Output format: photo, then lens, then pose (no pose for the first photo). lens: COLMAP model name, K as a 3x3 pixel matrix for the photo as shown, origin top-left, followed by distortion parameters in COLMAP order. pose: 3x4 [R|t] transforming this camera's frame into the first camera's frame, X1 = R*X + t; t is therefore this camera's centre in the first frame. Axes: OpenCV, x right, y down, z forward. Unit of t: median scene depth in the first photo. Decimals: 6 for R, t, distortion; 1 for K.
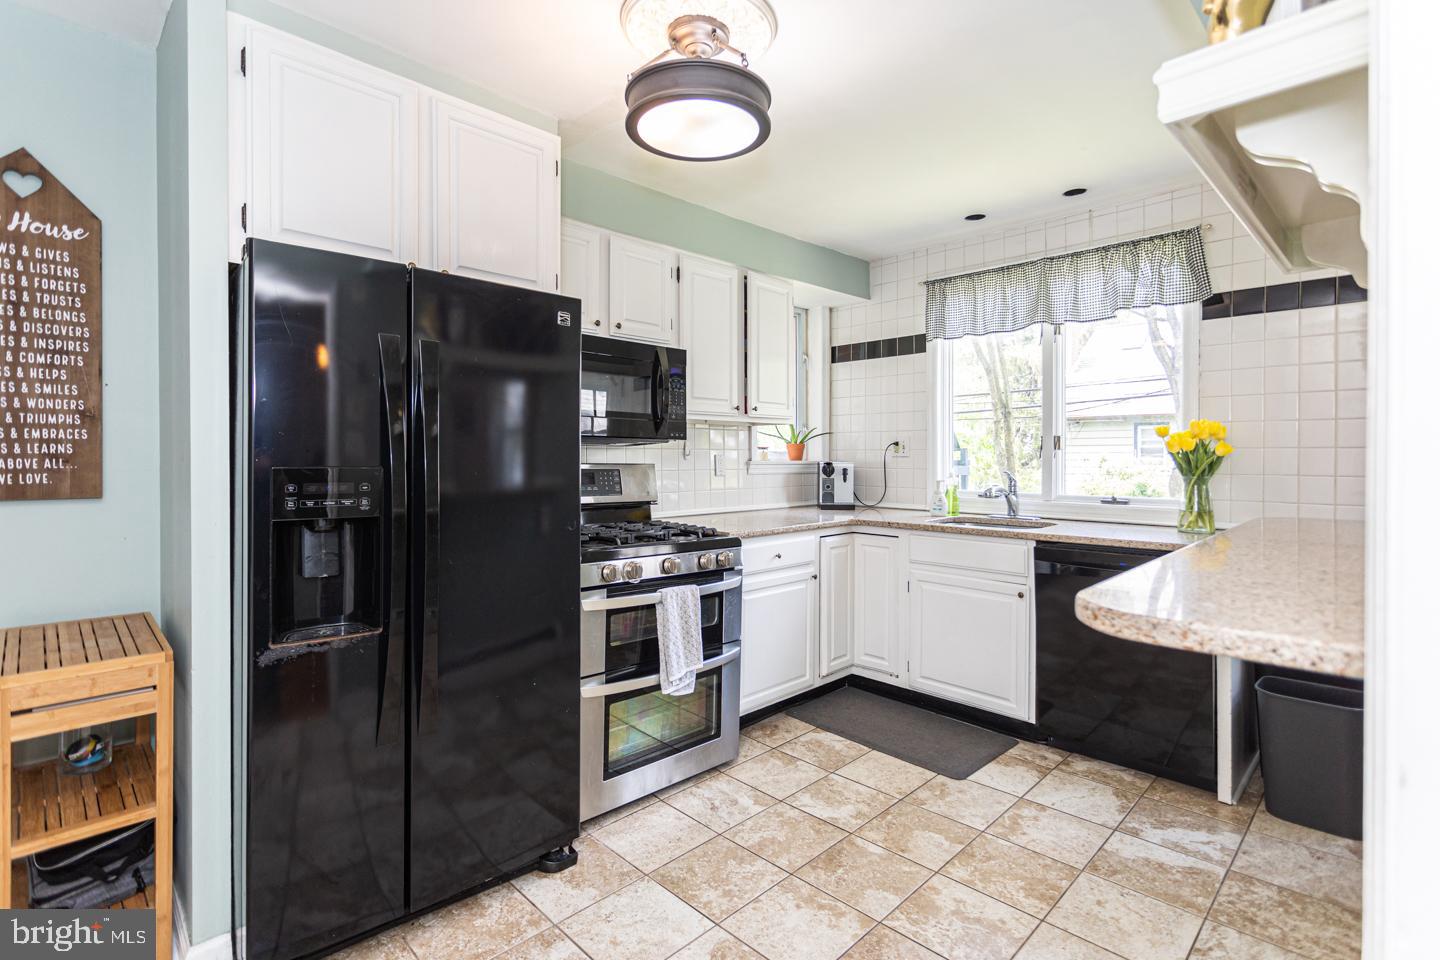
lens RADIAL K [[689.4, 0, 725.8], [0, 689.4, 459.5], [0, 0, 1]] dist [0.000337, 0.000330]
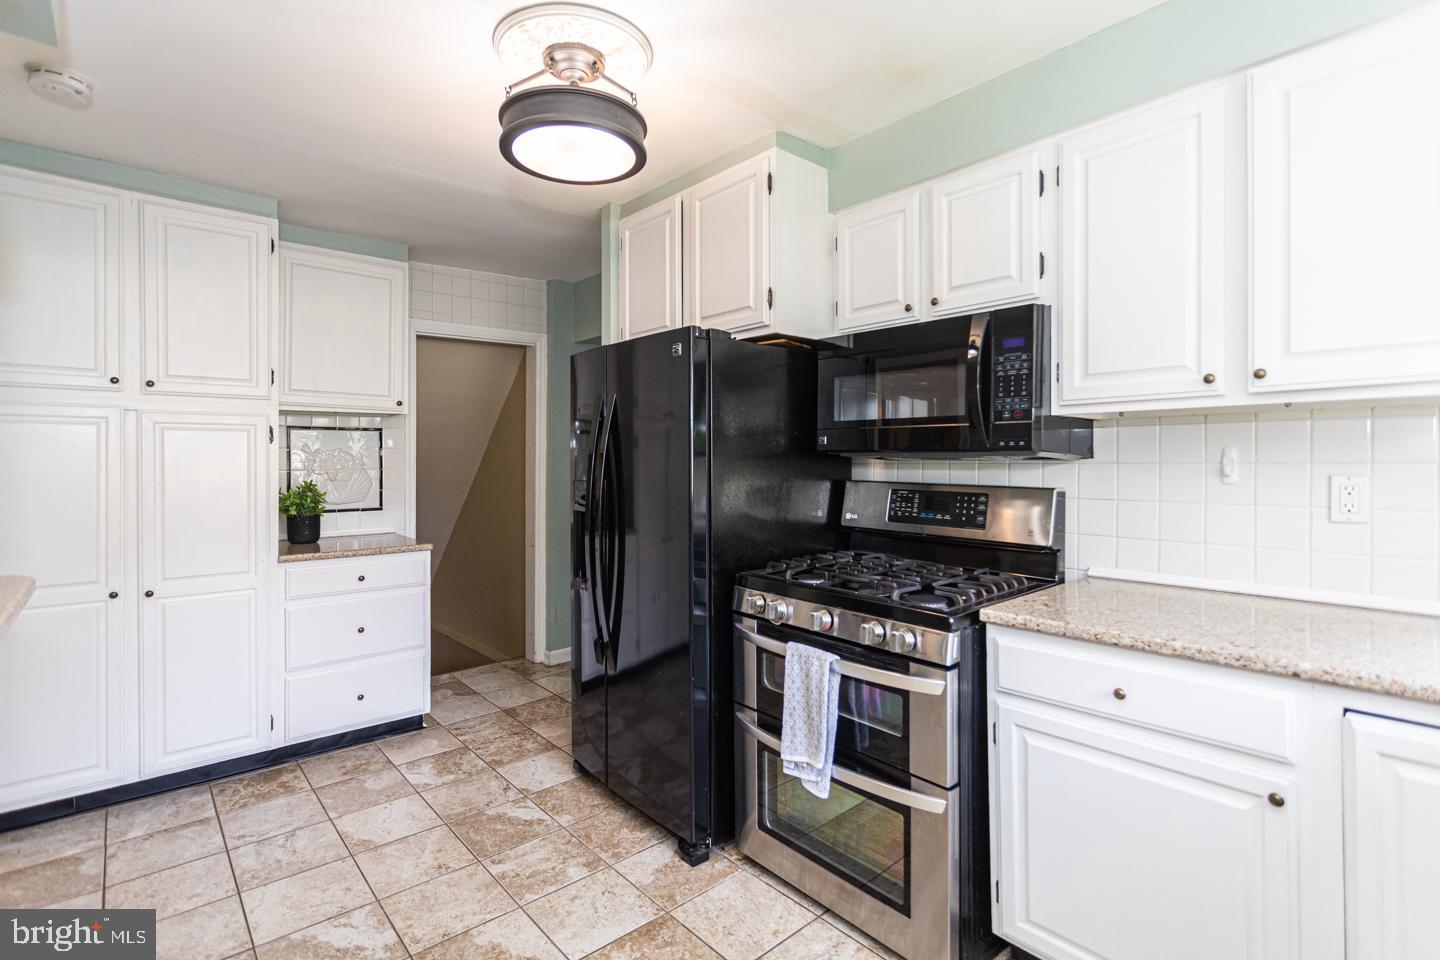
lens RADIAL K [[689.4, 0, 725.8], [0, 689.4, 459.5], [0, 0, 1]] dist [0.000337, 0.000330]
pose [[-0.060354, -0.003327, -0.998172, 0.644978], [-0.002084, 0.999993, -0.003207, -0.020774], [0.998175, 0.001886, -0.060360, 0.870680]]
